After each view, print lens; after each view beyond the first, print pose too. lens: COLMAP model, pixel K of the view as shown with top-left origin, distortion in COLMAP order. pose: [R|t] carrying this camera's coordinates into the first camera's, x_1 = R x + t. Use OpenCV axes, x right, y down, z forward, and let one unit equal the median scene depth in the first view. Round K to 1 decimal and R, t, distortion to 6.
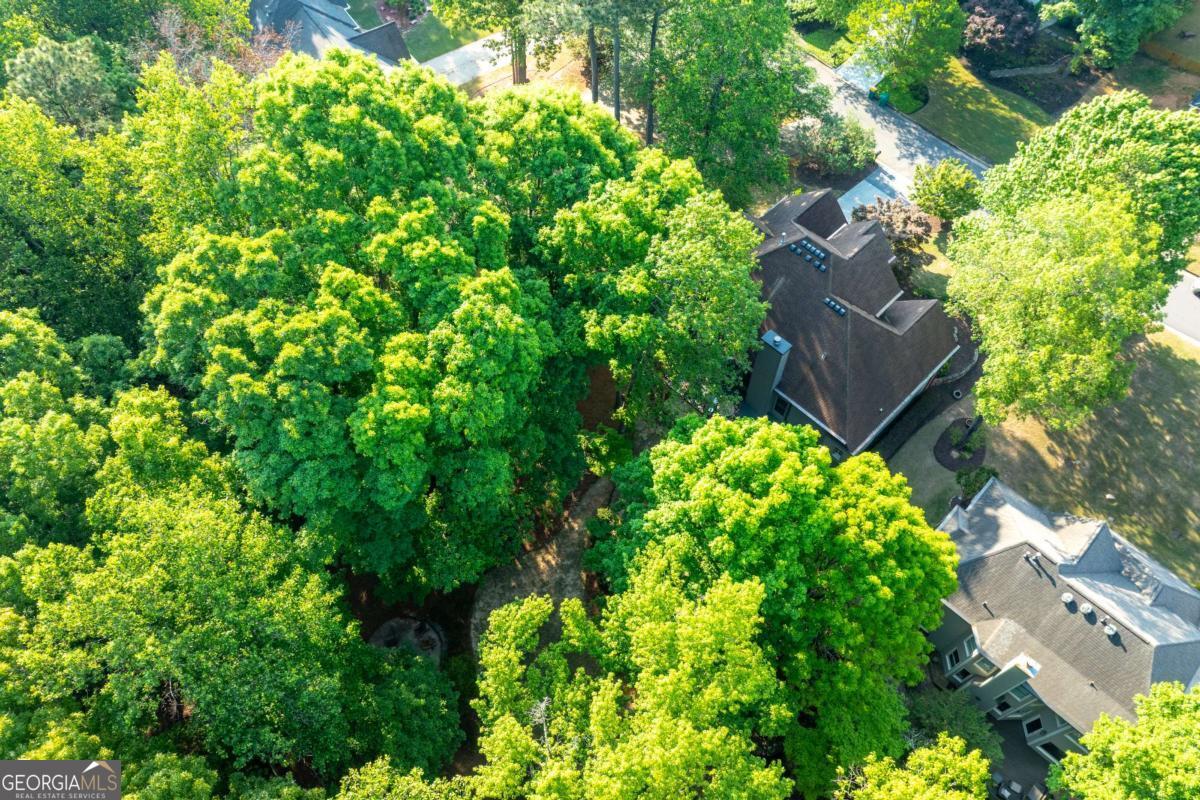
lens RADIAL K [[850.7, 0, 602.8], [0, 850.7, 400.1], [0, 0, 1]] dist [-0.039330, 0.004887]
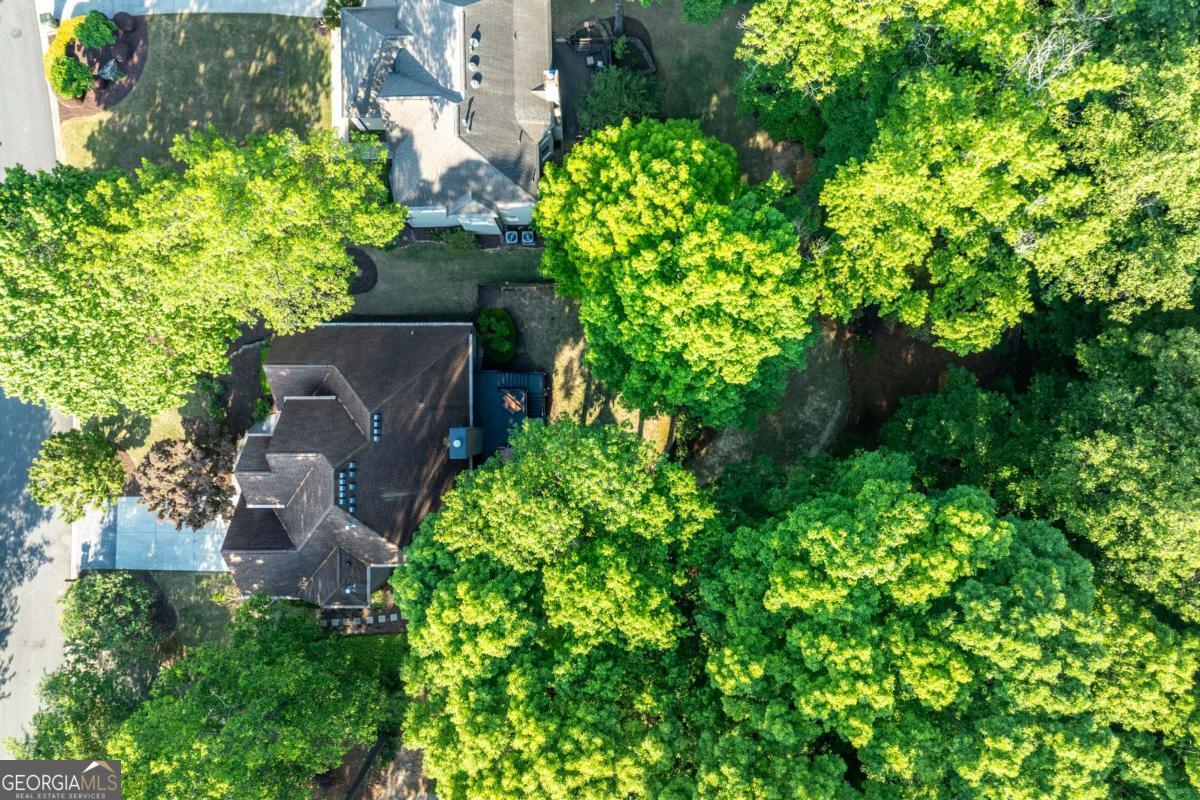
lens RADIAL K [[850.7, 0, 601.2], [0, 850.7, 402.6], [0, 0, 1]] dist [-0.039330, 0.004887]
pose [[-0.719517, -0.694474, 0.001118, 0.135363], [0.578259, -0.598218, 0.554754, -0.514421], [-0.384593, 0.399801, 0.832014, 0.170082]]
